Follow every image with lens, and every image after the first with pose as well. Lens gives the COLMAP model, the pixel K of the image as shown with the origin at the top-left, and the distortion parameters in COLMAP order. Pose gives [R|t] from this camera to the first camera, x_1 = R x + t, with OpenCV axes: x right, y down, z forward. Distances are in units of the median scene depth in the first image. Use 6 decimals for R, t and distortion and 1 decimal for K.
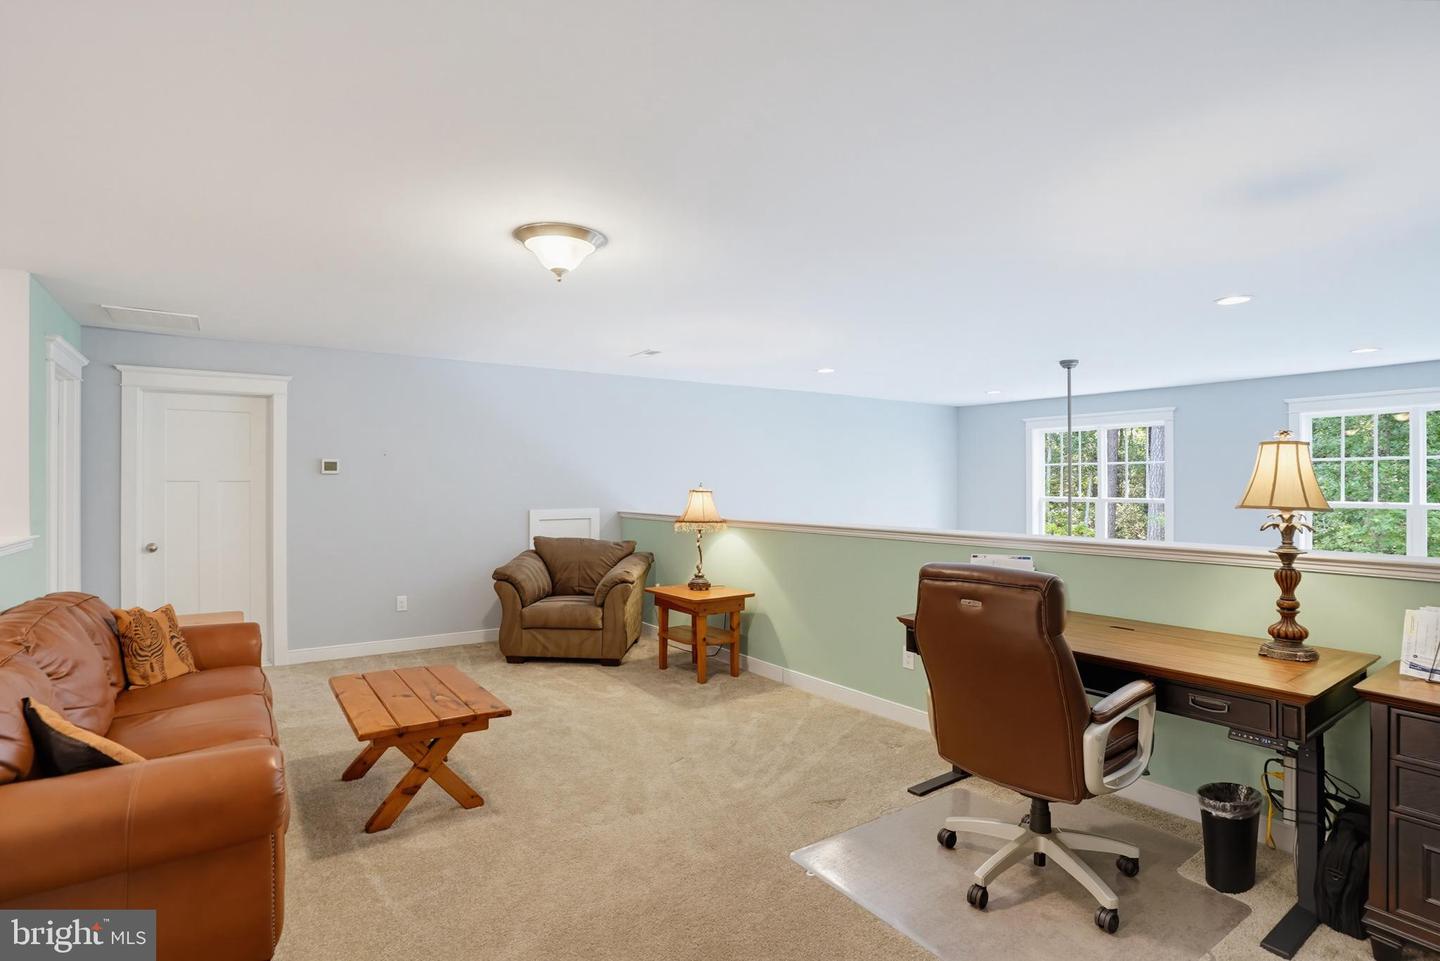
lens RADIAL K [[727.4, 0, 713.2], [0, 727.4, 477.1], [0, 0, 1]] dist [-0.077002, 0.045346]
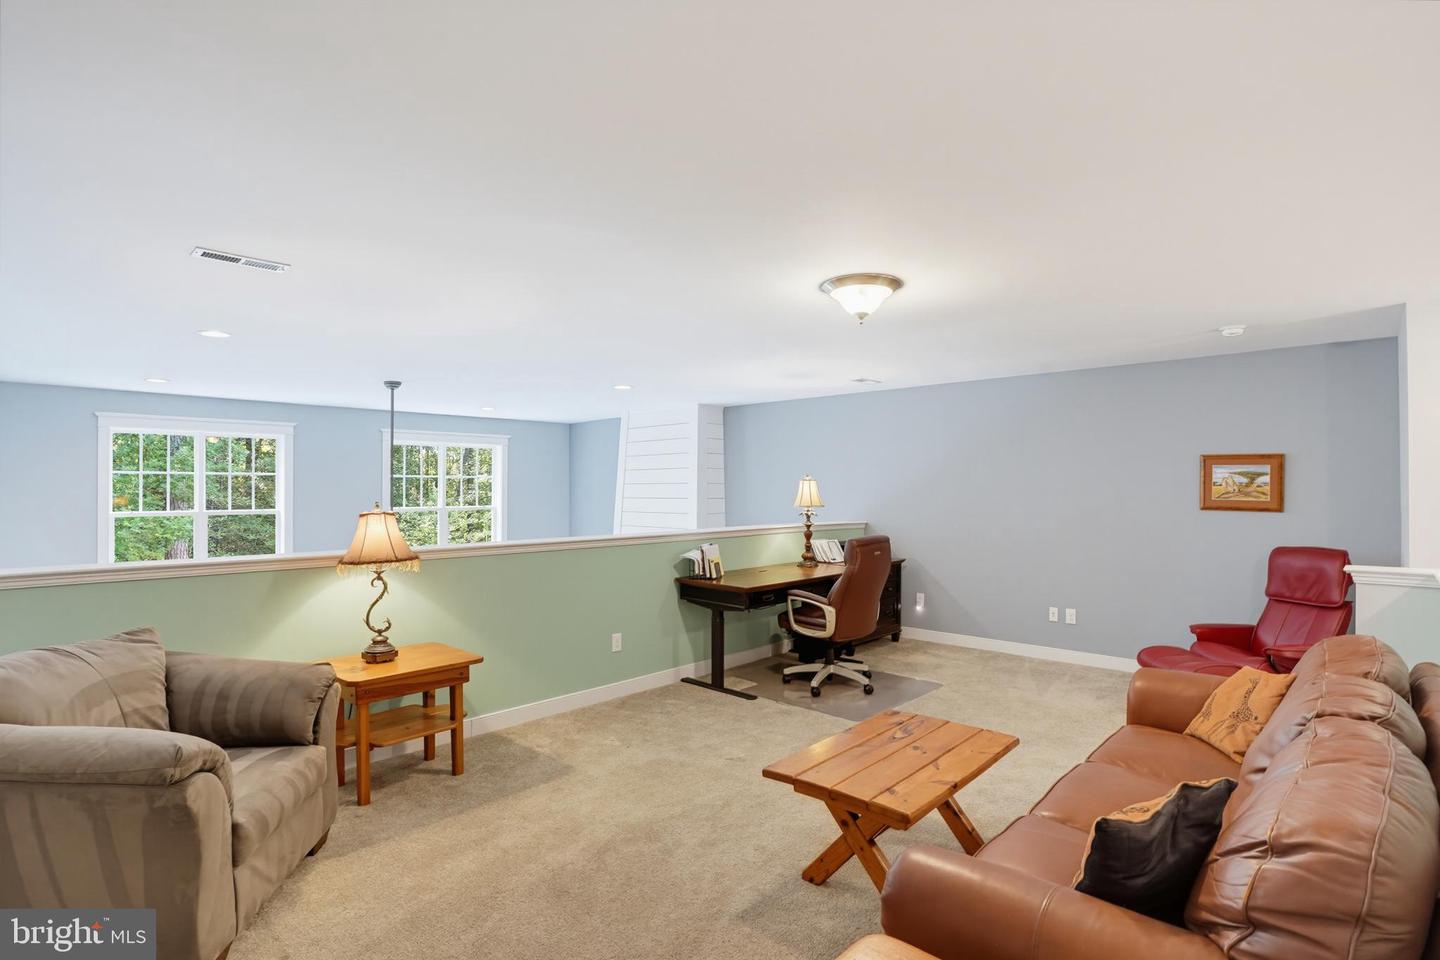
lens RADIAL K [[727.4, 0, 713.2], [0, 727.4, 476.6], [0, 0, 1]] dist [-0.077002, 0.045346]
pose [[-0.217743, 0.017331, 0.975852, -0.740927], [-0.007051, 0.999788, -0.019329, -0.004814], [-0.975981, -0.011089, -0.217574, 0.860289]]
